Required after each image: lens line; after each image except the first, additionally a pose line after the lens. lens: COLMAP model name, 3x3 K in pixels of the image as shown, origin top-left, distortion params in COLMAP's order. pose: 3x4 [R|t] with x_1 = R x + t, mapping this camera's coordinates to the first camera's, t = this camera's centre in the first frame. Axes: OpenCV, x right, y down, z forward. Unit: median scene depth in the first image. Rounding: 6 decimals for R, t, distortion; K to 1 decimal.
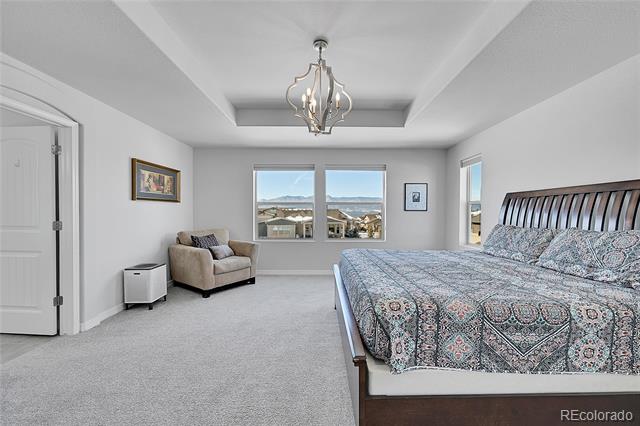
lens RADIAL K [[260.9, 0, 318.6], [0, 260.9, 213.7], [0, 0, 1]] dist [-0.000868, 0.000239]
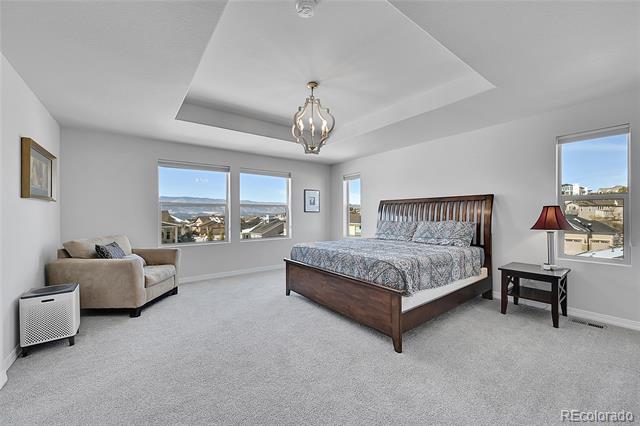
lens RADIAL K [[260.9, 0, 332.4], [0, 260.9, 212.0], [0, 0, 1]] dist [-0.000868, 0.000239]
pose [[0.779248, -0.002880, 0.626709, -0.369513], [0.010657, 0.999906, -0.008655, 0.000858], [-0.626625, 0.013423, 0.779205, -0.036994]]
